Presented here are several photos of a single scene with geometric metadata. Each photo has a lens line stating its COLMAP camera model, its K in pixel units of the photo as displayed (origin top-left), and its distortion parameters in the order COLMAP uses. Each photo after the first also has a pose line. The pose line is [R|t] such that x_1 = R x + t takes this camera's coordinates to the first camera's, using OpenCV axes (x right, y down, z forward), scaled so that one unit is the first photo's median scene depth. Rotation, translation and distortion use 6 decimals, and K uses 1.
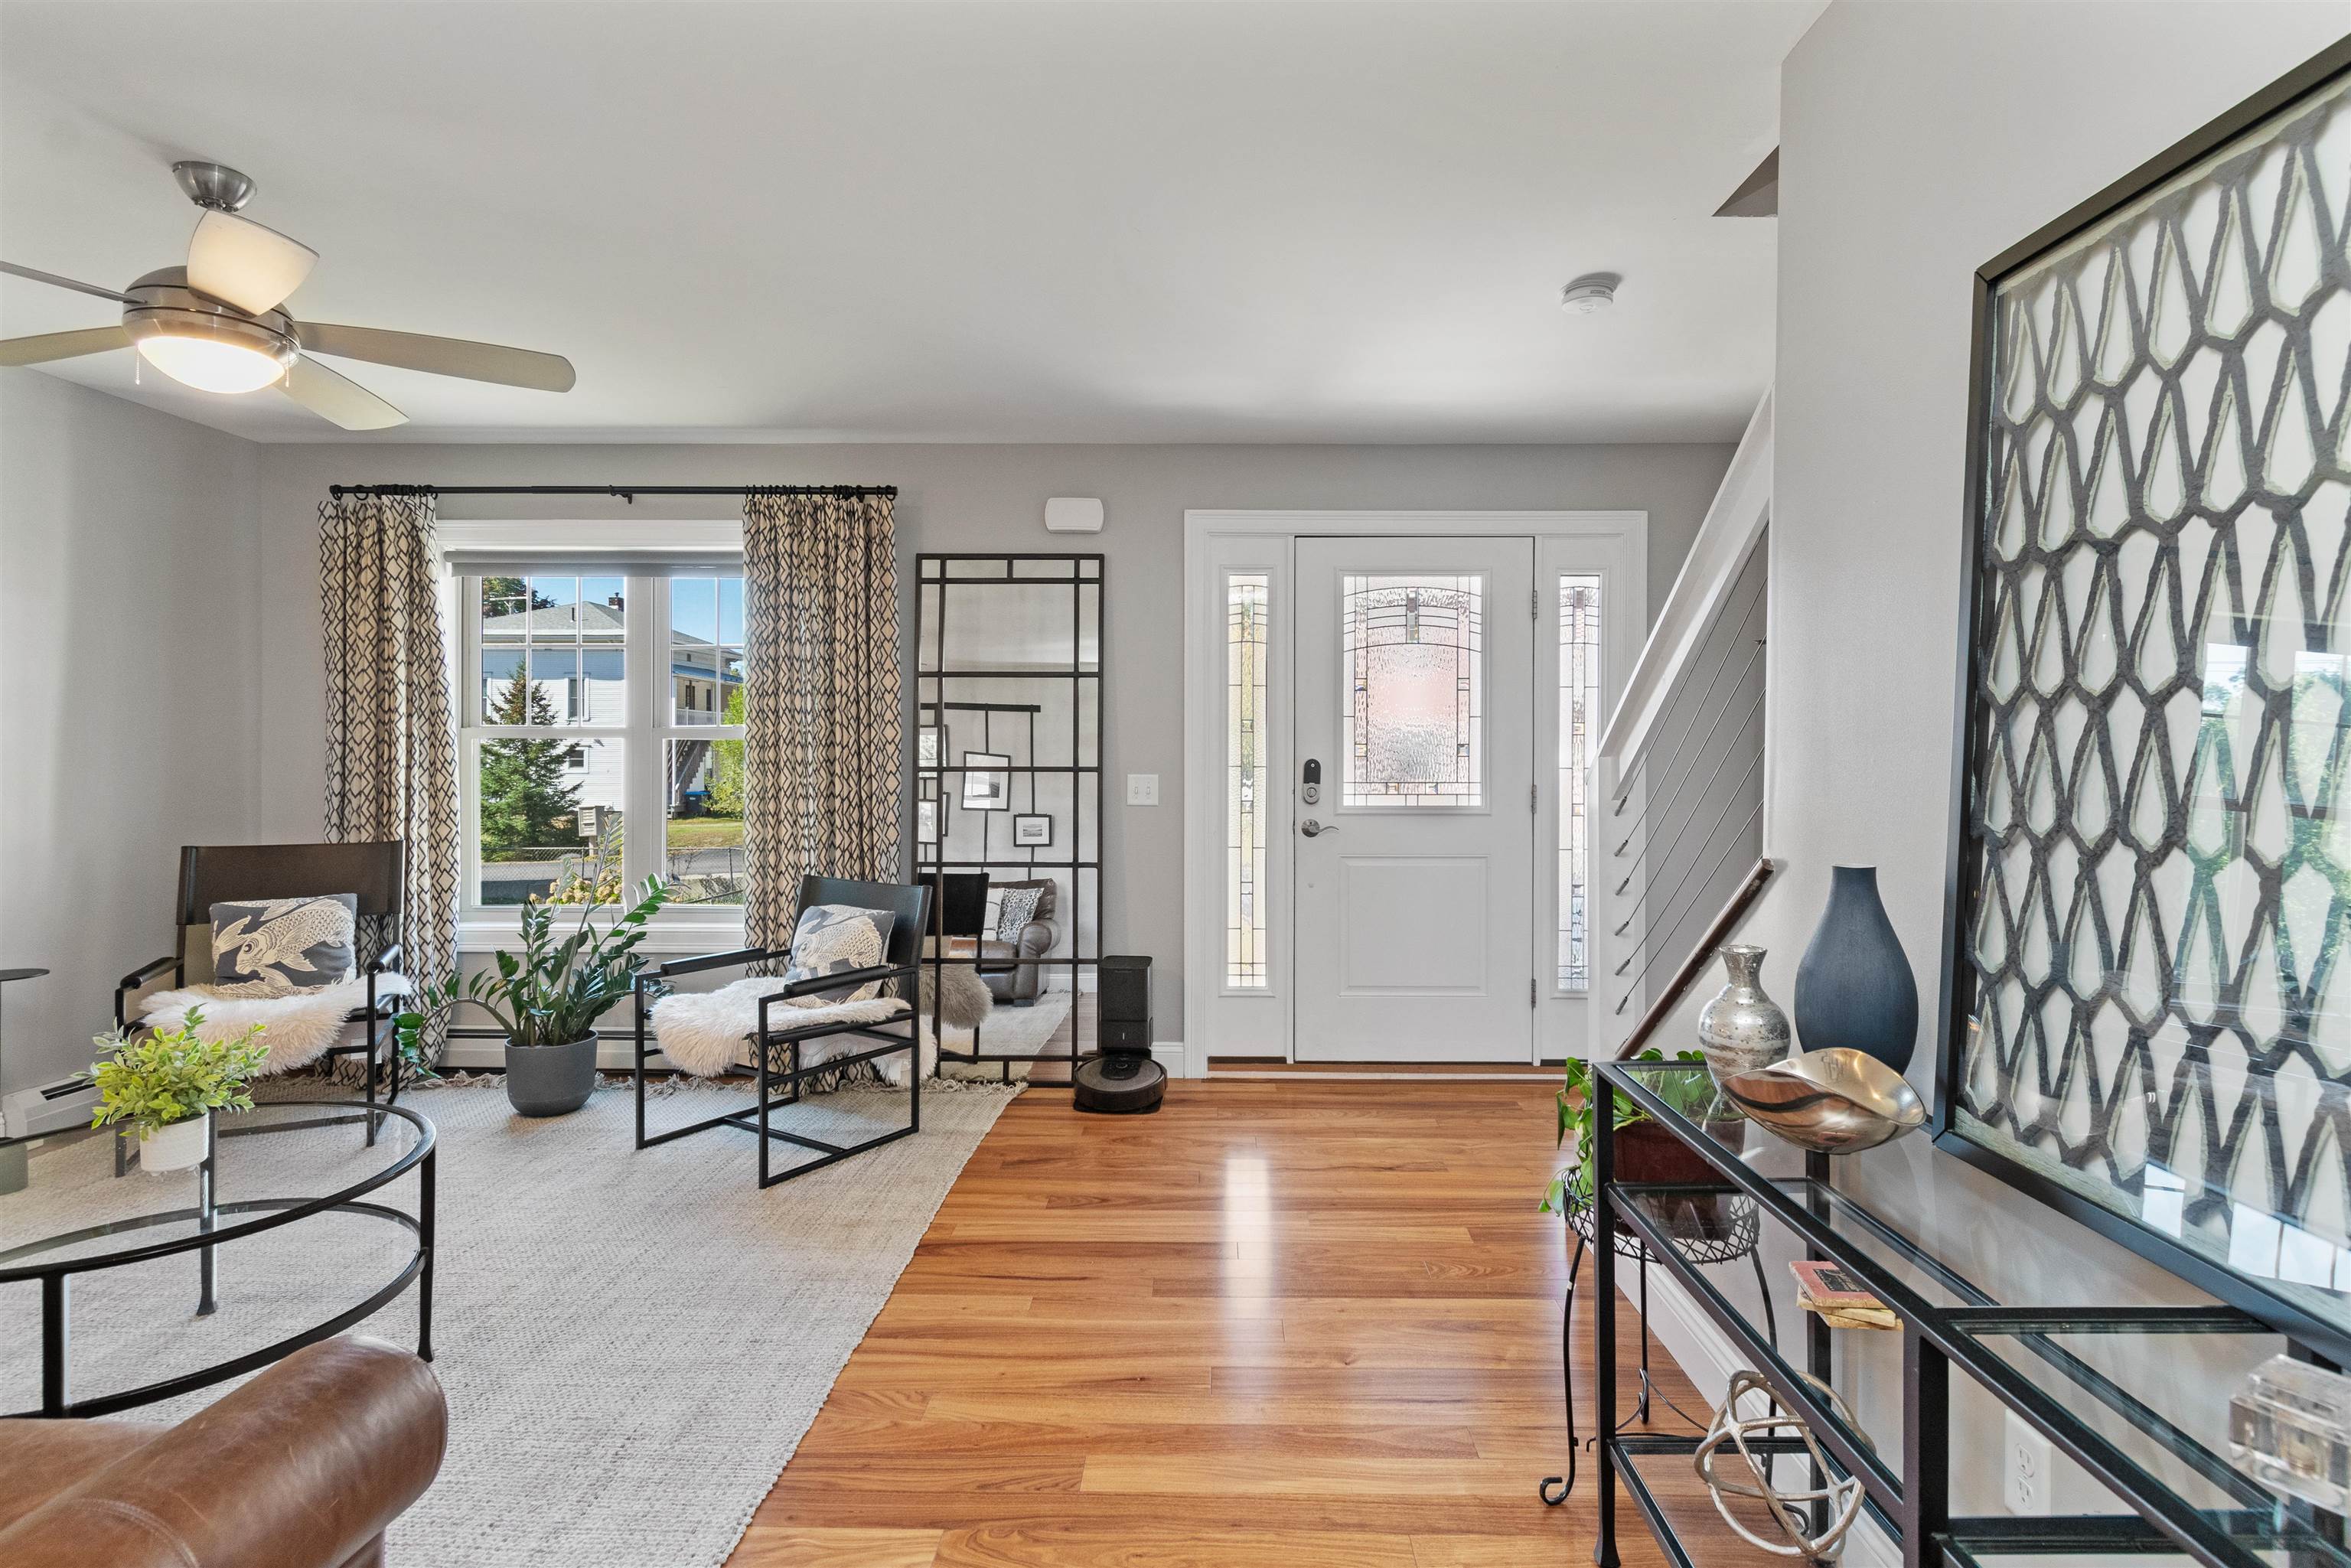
lens RADIAL K [[1140.6, 0, 1222.3], [0, 1140.6, 761.9], [0, 0, 1]] dist [-0.022027, -0.000332]
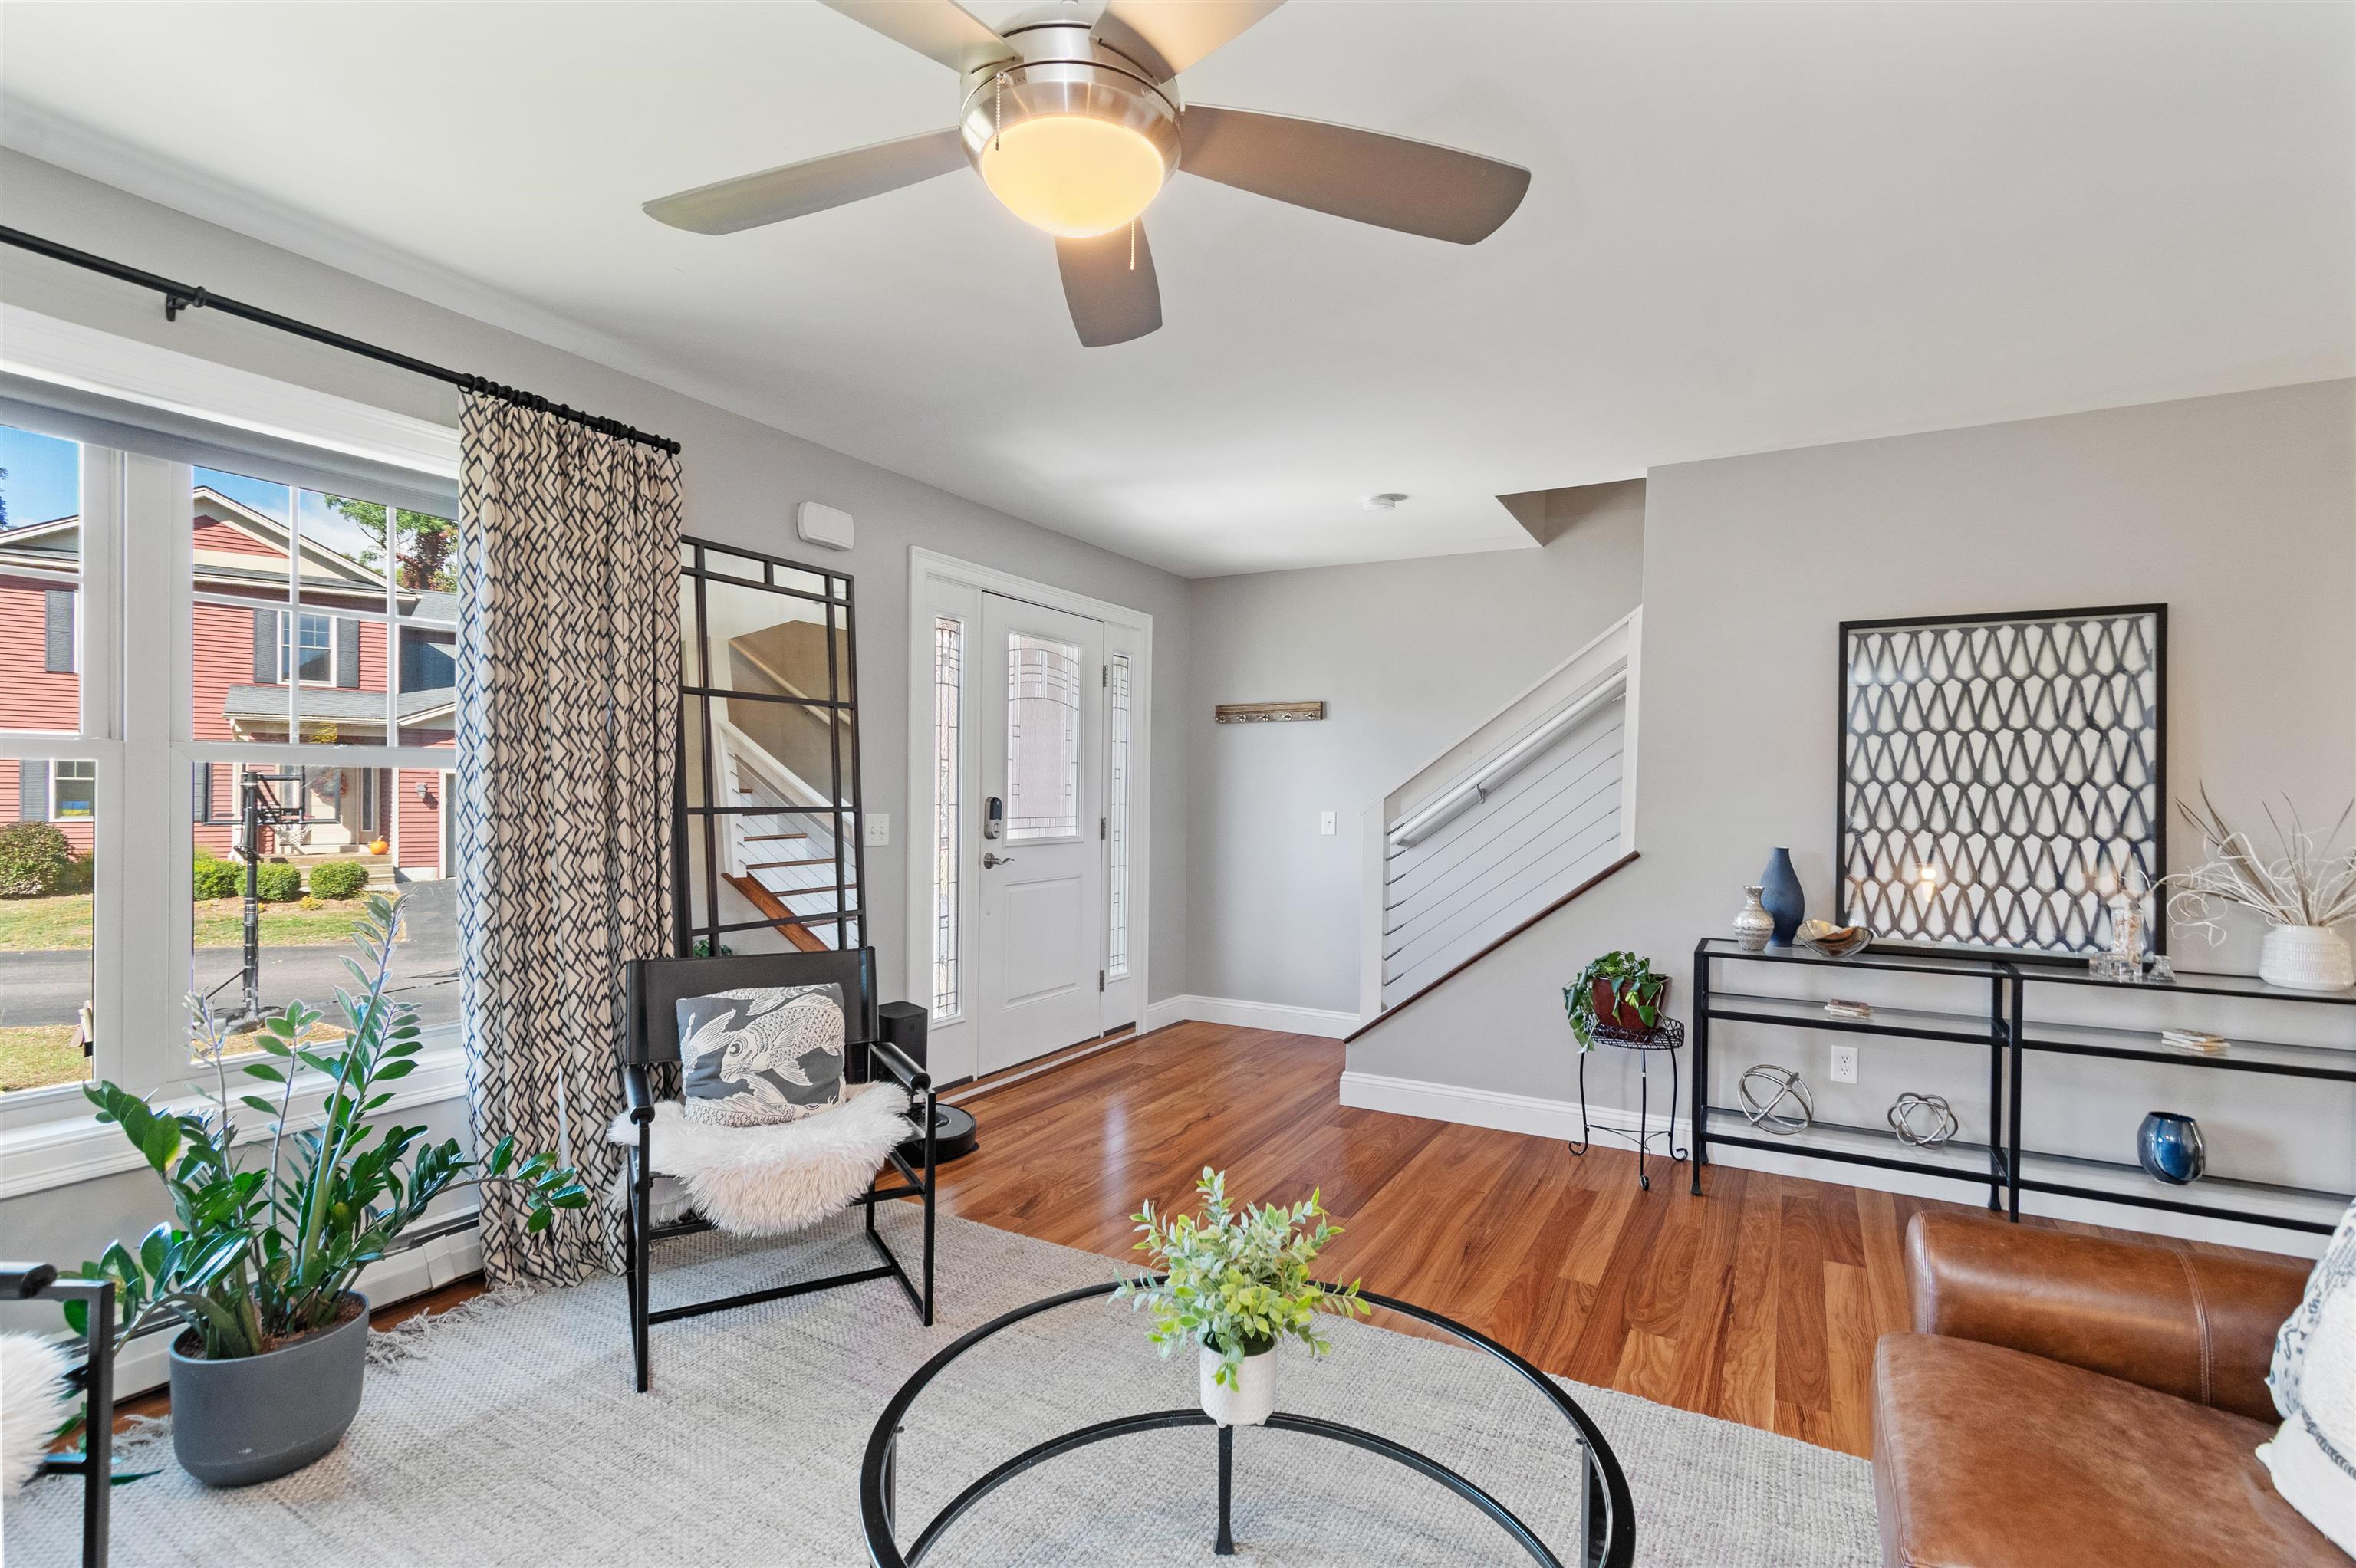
lens RADIAL K [[1057.4, 0, 1185.1], [0, 1057.4, 808.5], [0, 0, 1]] dist [0.001054, -0.000840]
pose [[0.502662, -0.011779, 0.864403, -0.747629], [-0.002924, 0.999878, 0.015325, -0.008238], [-0.864478, -0.010231, 0.502567, 0.351573]]
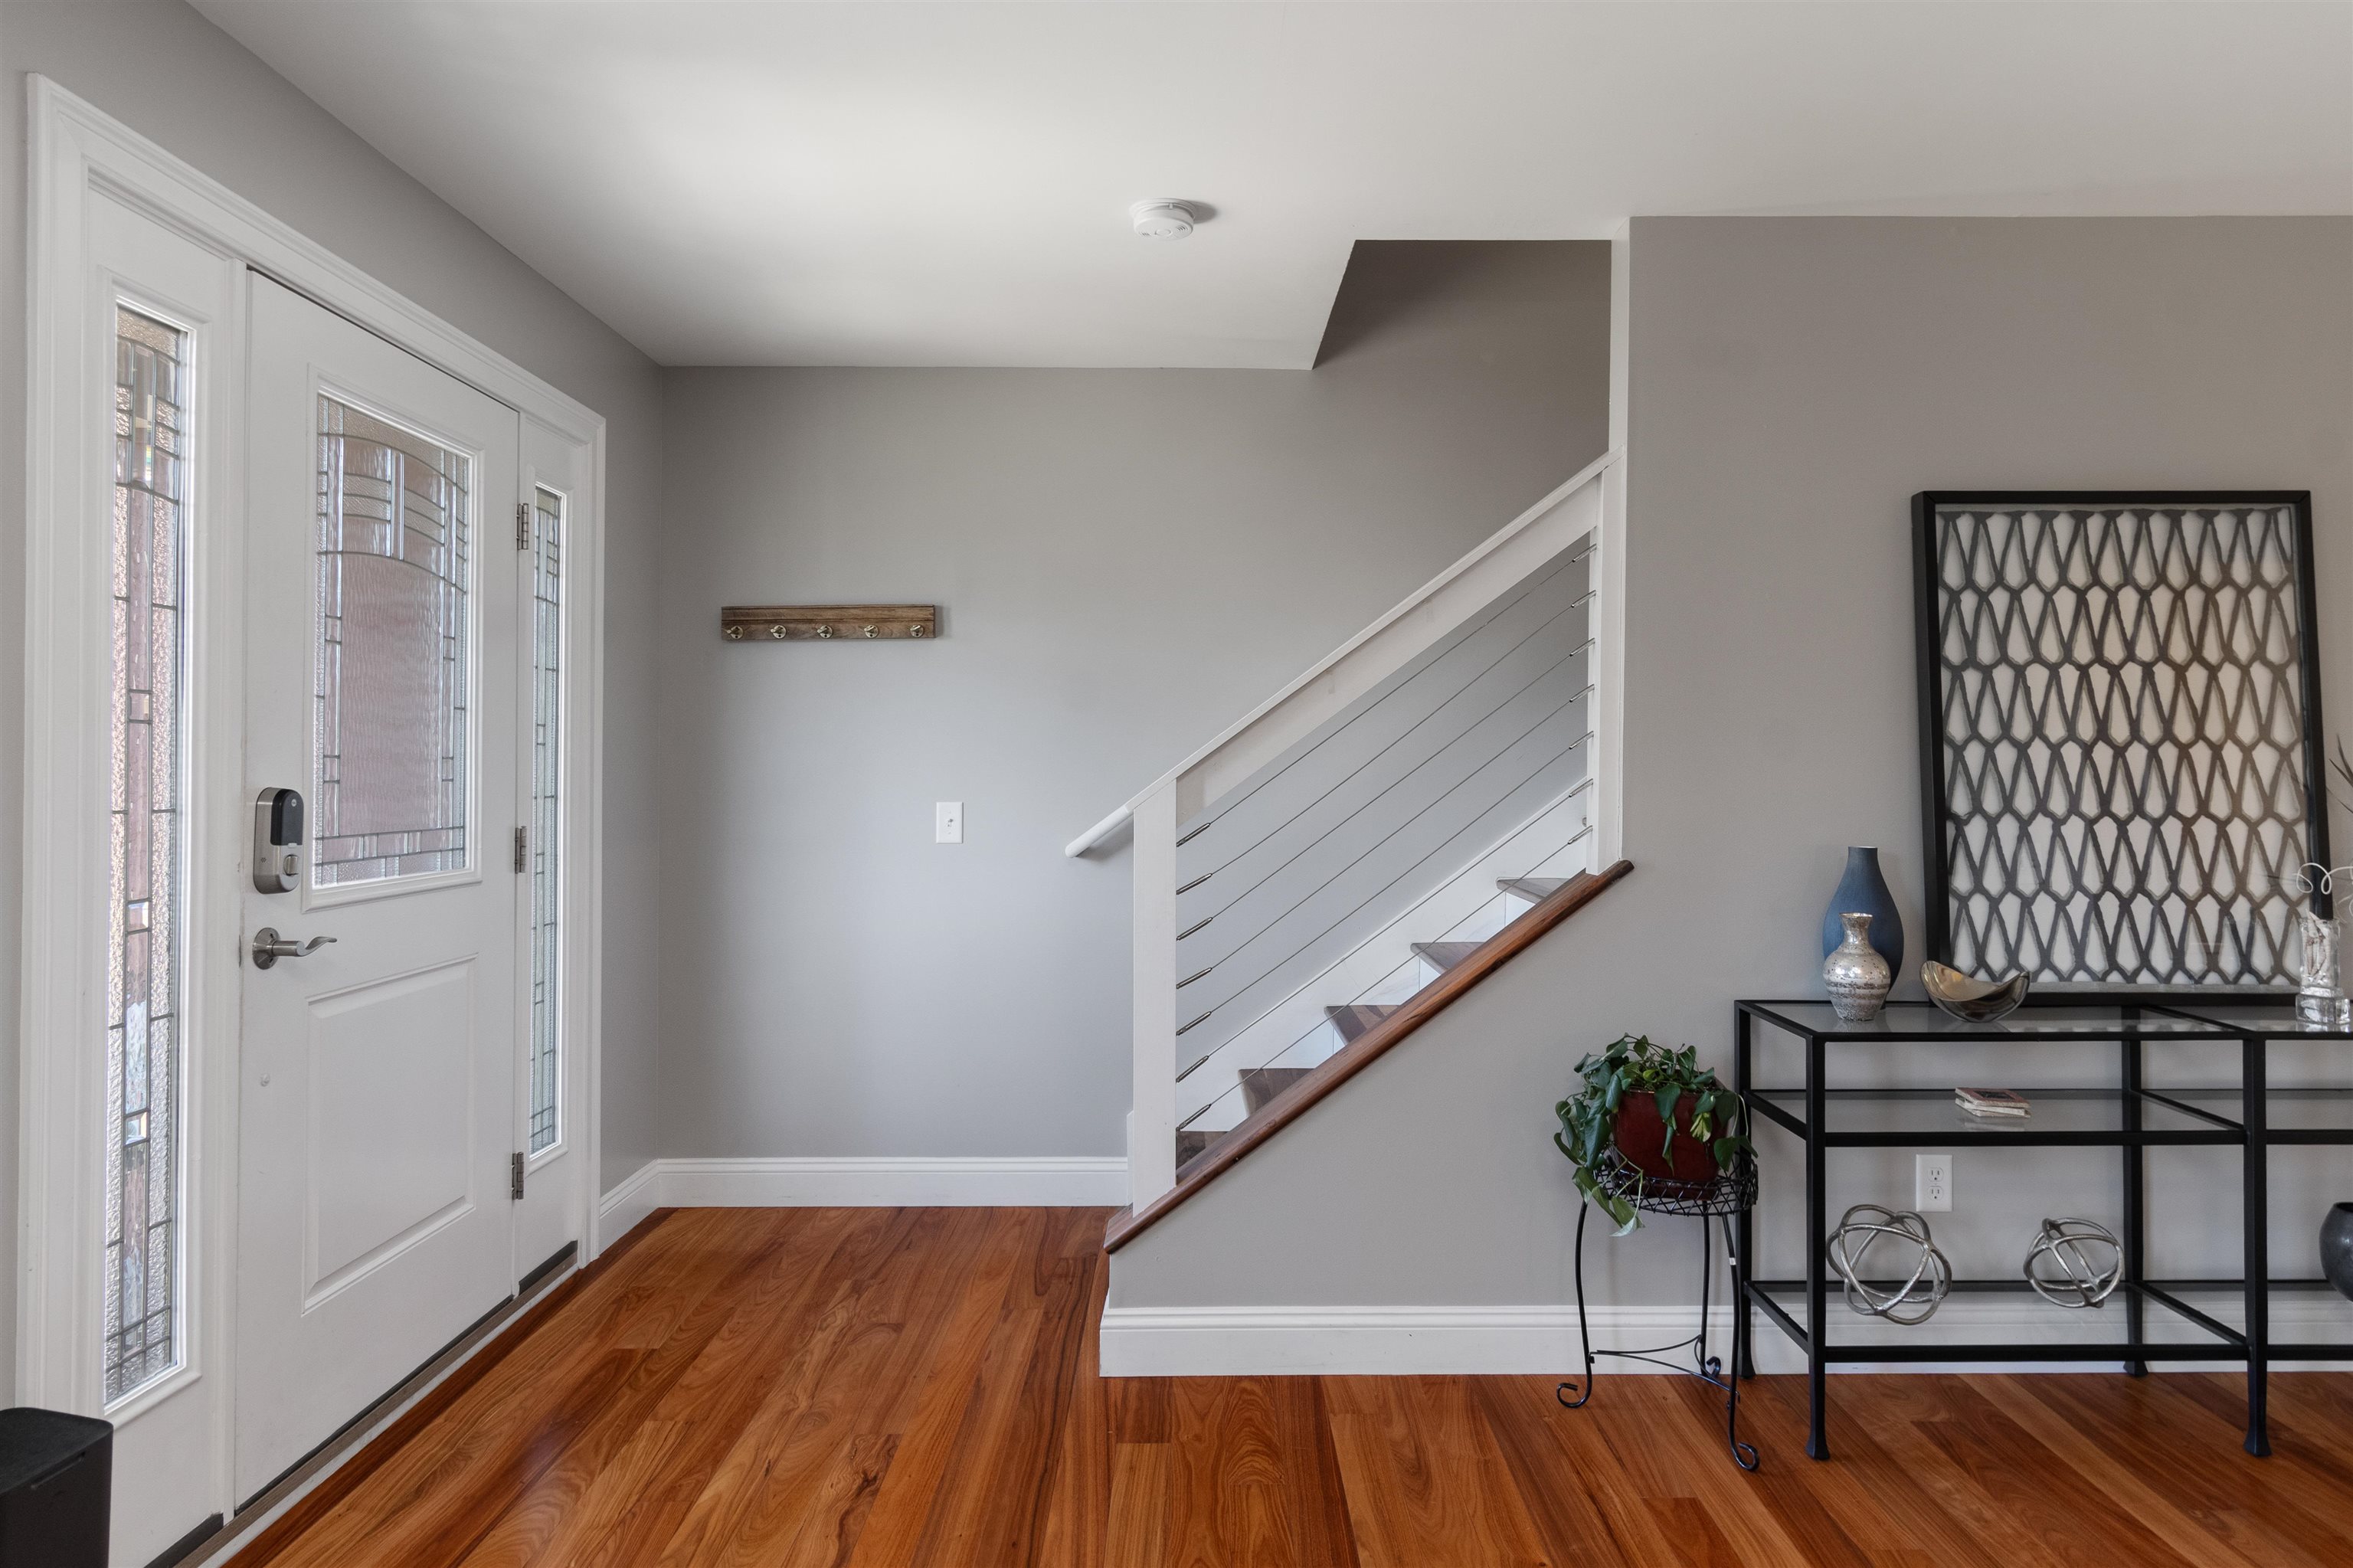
lens RADIAL K [[1347.2, 0, 1180.1], [0, 1347.2, 753.5], [0, 0, 1]] dist [-0.003029, -0.001636]
pose [[0.016774, 0.008960, 0.999819, -0.455775], [0.008615, 0.999921, -0.009106, -0.008603], [-0.999822, 0.008766, 0.016696, 0.685409]]
